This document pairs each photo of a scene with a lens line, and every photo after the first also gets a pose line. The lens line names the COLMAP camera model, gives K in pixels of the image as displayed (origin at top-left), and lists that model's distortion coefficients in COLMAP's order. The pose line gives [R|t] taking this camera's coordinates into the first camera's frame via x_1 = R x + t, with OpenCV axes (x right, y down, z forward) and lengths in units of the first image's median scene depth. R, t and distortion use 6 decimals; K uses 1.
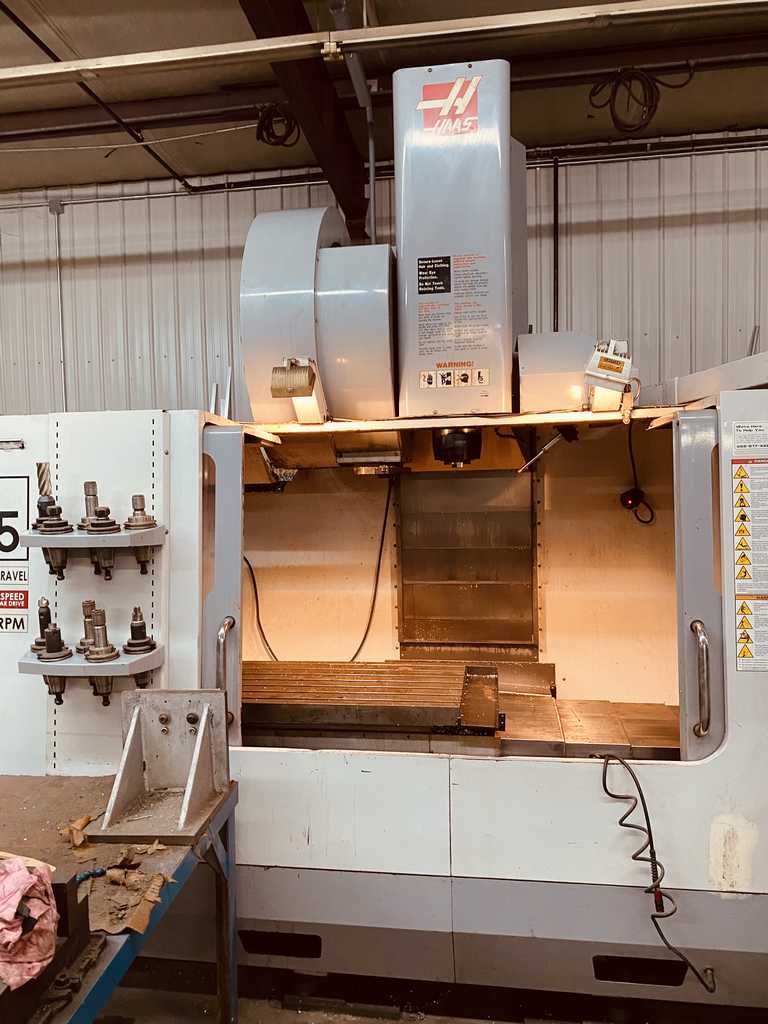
lens RADIAL K [[785.5, 0, 381.6], [0, 785.5, 520.3], [0, 0, 1]] dist [0.055244, -0.055923]
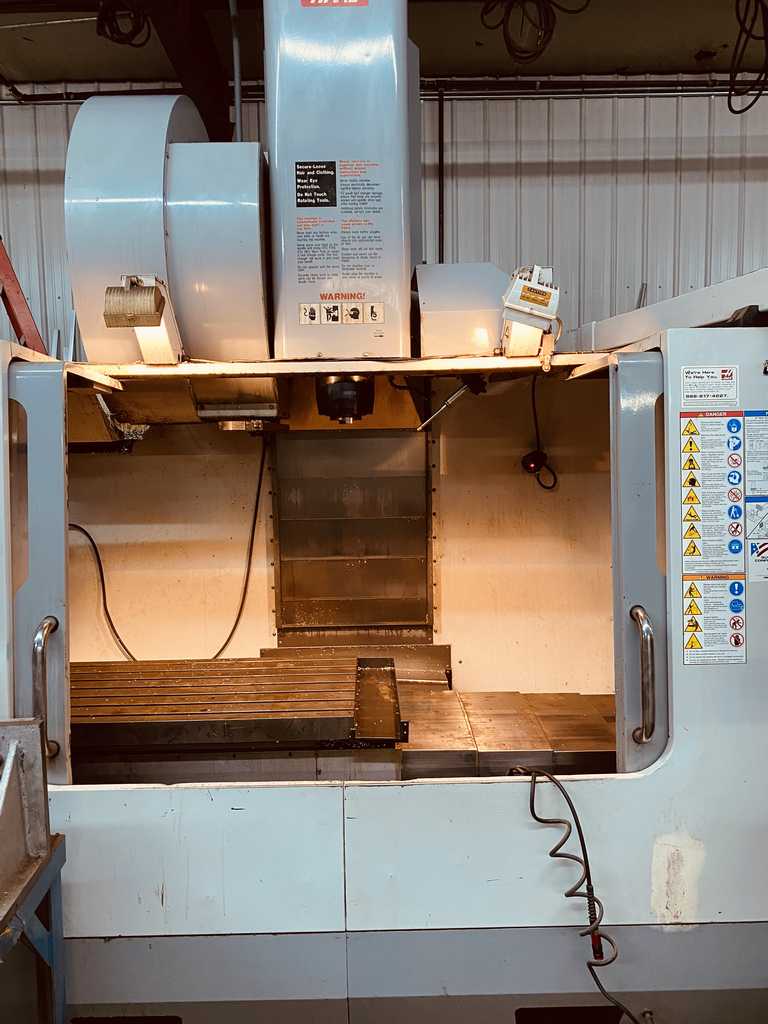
lens RADIAL K [[791.2, 0, 380.6], [0, 791.2, 517.4], [0, 0, 1]] dist [0.049141, -0.046755]
pose [[0.987499, -0.011136, 0.157233, -0.000314], [0.004889, 0.999185, 0.040058, -0.001371], [-0.157551, -0.038789, 0.986749, 0.191795]]
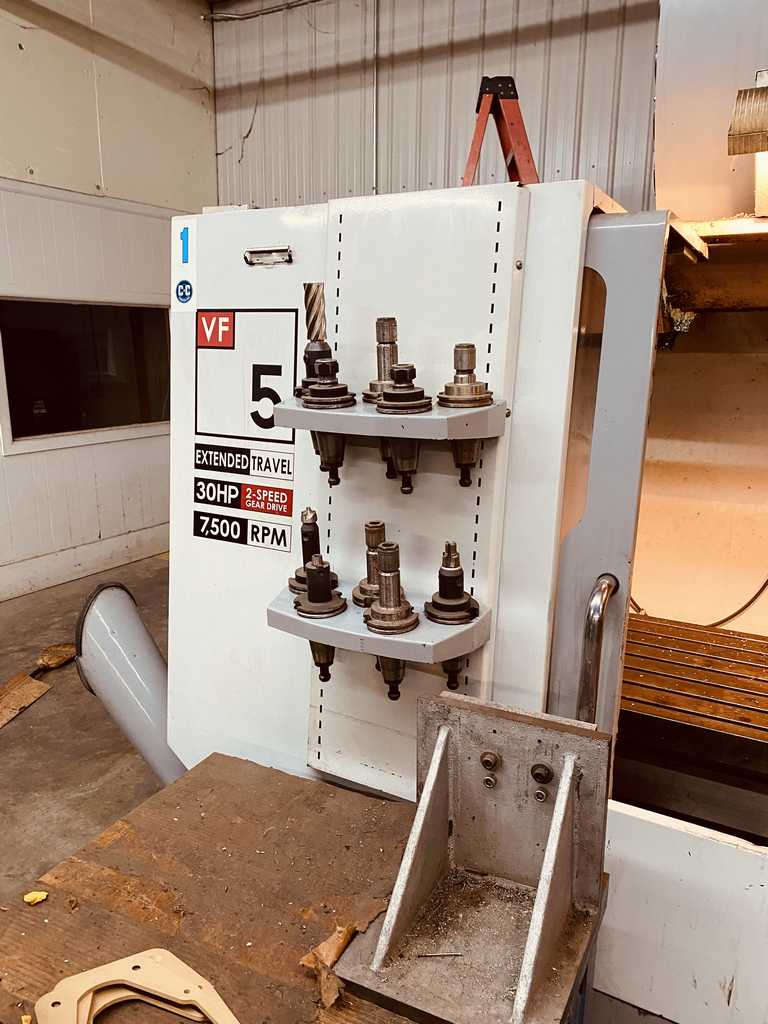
lens RADIAL K [[791.2, 0, 380.6], [0, 791.2, 517.4], [0, 0, 1]] dist [0.049141, -0.046755]
pose [[0.929604, 0.106328, -0.352888, -0.144045], [-0.045237, 0.983159, 0.177066, -0.007957], [0.365772, -0.148638, 0.918759, 0.419028]]
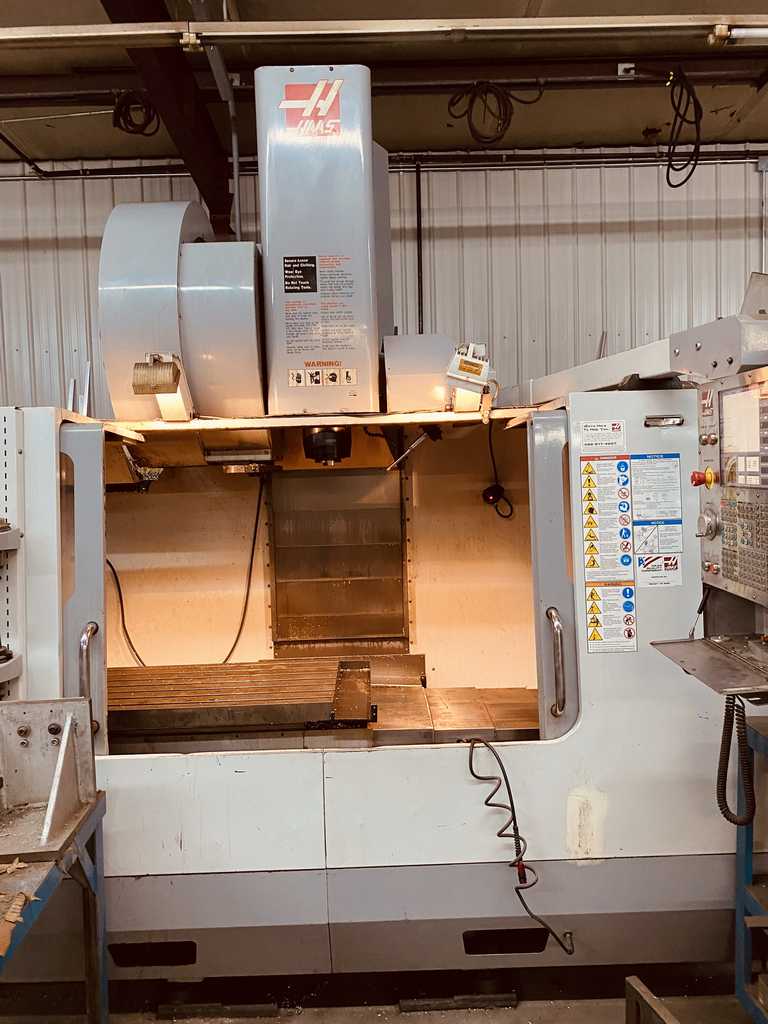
lens RADIAL K [[785.5, 0, 381.6], [0, 785.5, 520.3], [0, 0, 1]] dist [0.055244, -0.055923]
pose [[0.987000, -0.017740, 0.159736, 0.002860], [0.017371, 0.999842, 0.003708, 0.000721], [-0.159776, -0.000886, 0.987153, -0.011187]]
